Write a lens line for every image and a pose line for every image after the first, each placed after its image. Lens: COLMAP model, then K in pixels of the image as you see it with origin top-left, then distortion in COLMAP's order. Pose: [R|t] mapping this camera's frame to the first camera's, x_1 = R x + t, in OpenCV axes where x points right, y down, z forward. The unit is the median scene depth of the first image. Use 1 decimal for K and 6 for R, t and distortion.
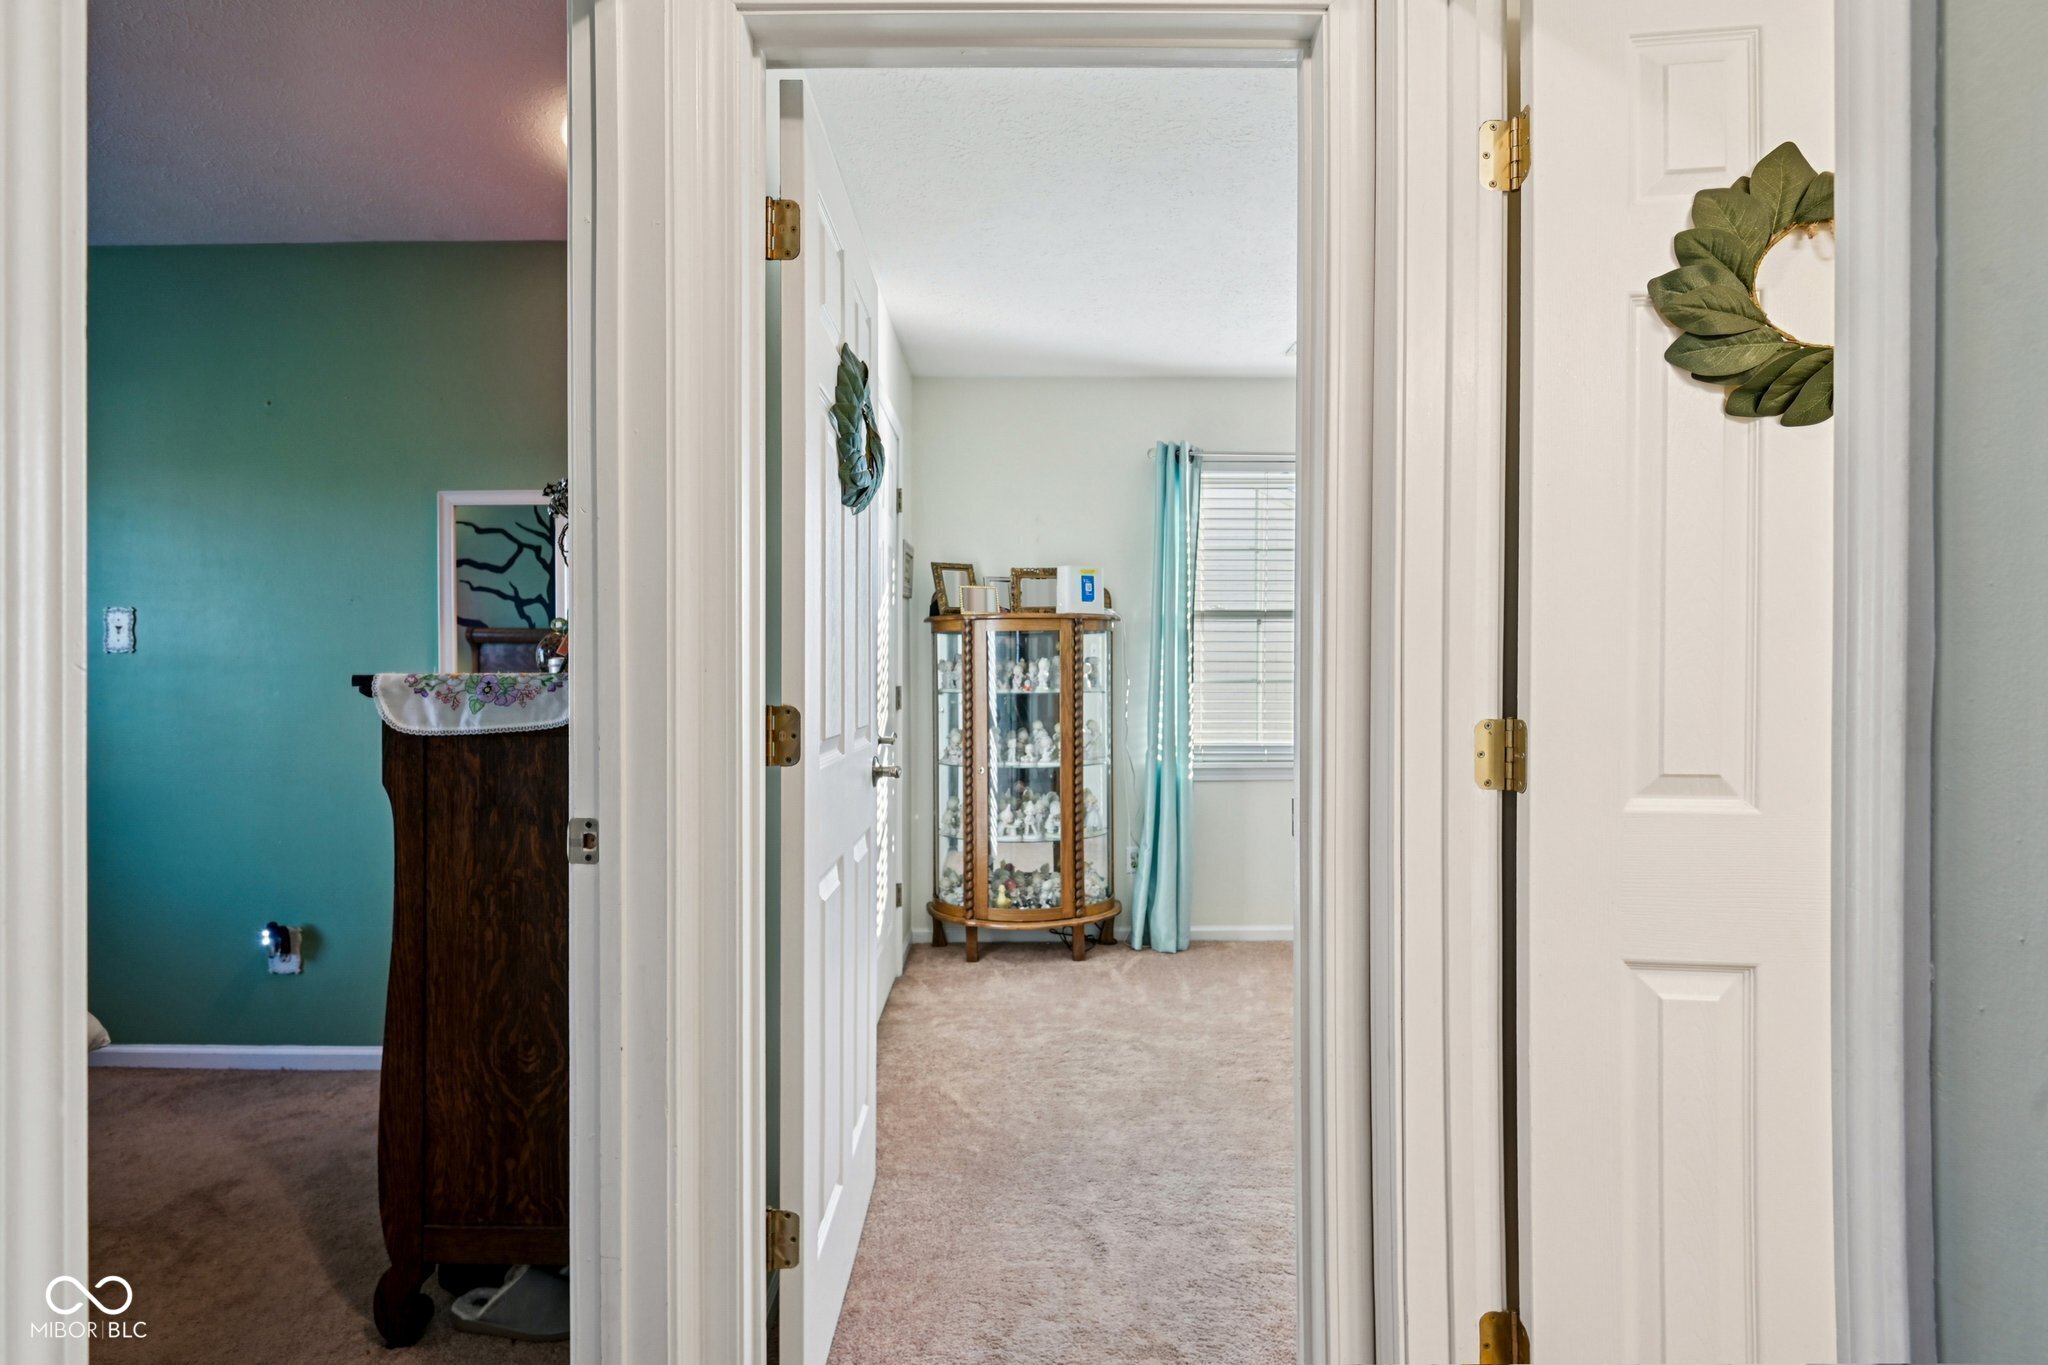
lens RADIAL K [[958.0, 0, 1023.6], [0, 958.0, 678.9], [0, 0, 1]] dist [-0.011387, -0.003481]
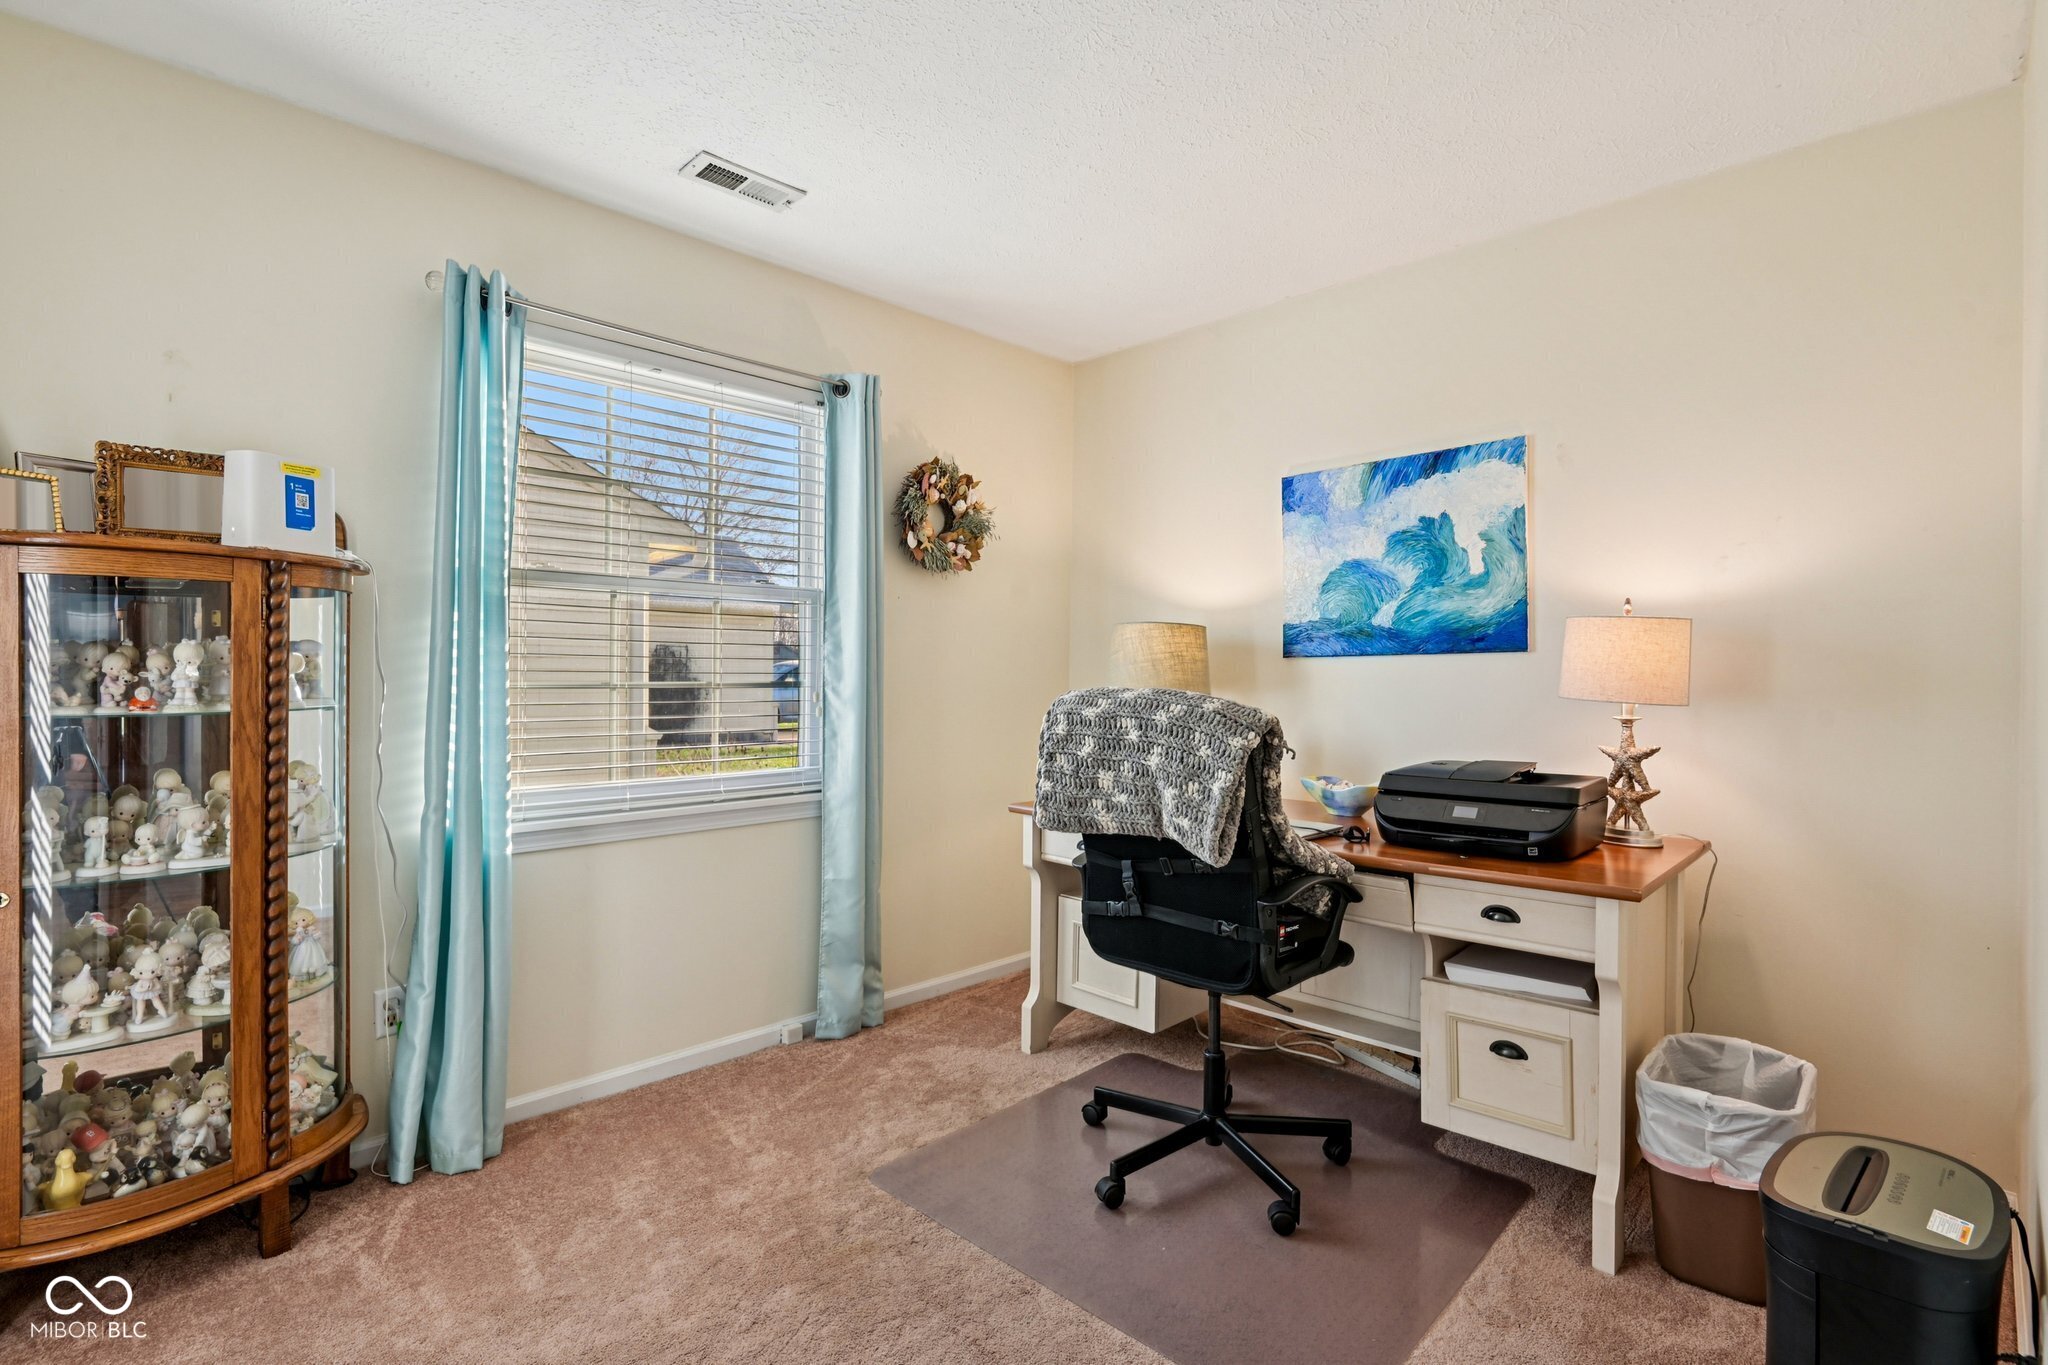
lens RADIAL K [[958.0, 0, 978.4], [0, 958.0, 664.4], [0, 0, 1]] dist [-0.011387, -0.003481]
pose [[0.741197, 0.009201, 0.671225, -0.003688], [-0.001714, 0.999929, -0.011814, -0.004502], [-0.671286, 0.007606, 0.741160, 0.388302]]
